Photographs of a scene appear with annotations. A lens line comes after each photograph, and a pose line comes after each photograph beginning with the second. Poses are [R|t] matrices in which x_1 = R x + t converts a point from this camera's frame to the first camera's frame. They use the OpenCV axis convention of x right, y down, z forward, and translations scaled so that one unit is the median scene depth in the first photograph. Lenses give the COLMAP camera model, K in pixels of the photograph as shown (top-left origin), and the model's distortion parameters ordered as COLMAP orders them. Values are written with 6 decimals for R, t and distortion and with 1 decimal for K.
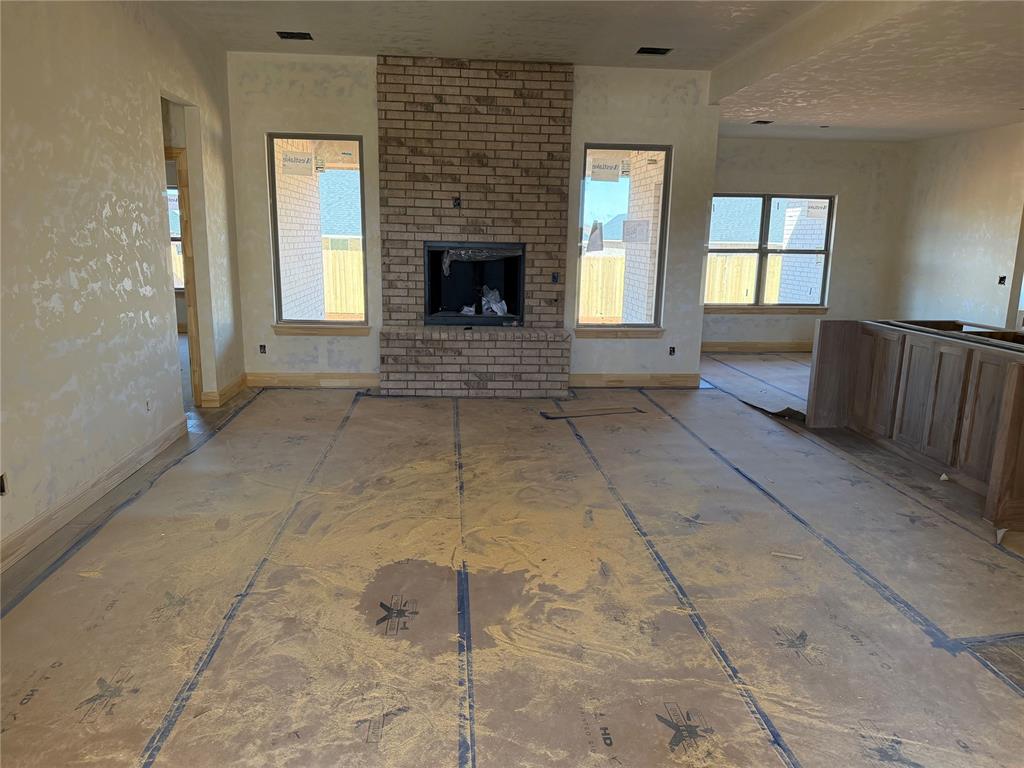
lens RADIAL K [[716.2, 0, 512.0], [0, 716.2, 384.0], [0, 0, 1]] dist [0.108128, -0.174993]
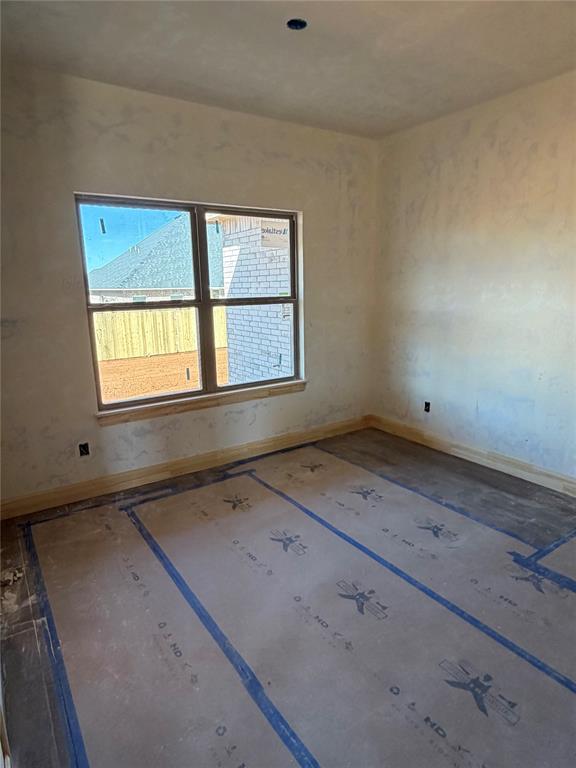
lens RADIAL K [[451.0, 0, 288.0], [0, 451.0, 384.0], [0, 0, 1]] dist [0.002144, 0.000410]
pose [[0.872278, -0.134667, 0.470102, 0.439272], [0.127639, 0.990708, 0.046966, -0.246810], [-0.472059, 0.019036, 0.881361, 1.264003]]
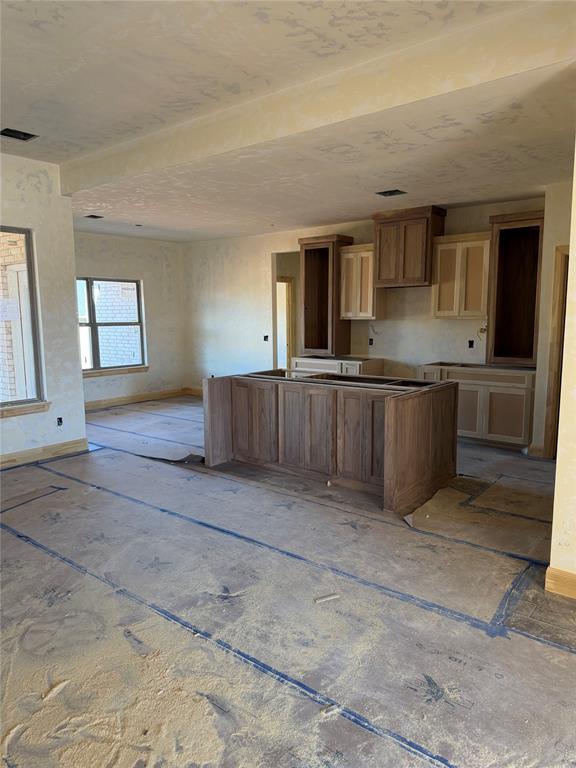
lens RADIAL K [[537.1, 0, 288.0], [0, 537.1, 384.0], [0, 0, 1]] dist [0.108128, -0.174993]
pose [[0.696678, -0.119871, 0.707298, -0.151175], [0.165972, 0.986124, 0.003646, -0.070861], [-0.697921, 0.114851, 0.706906, 0.300528]]
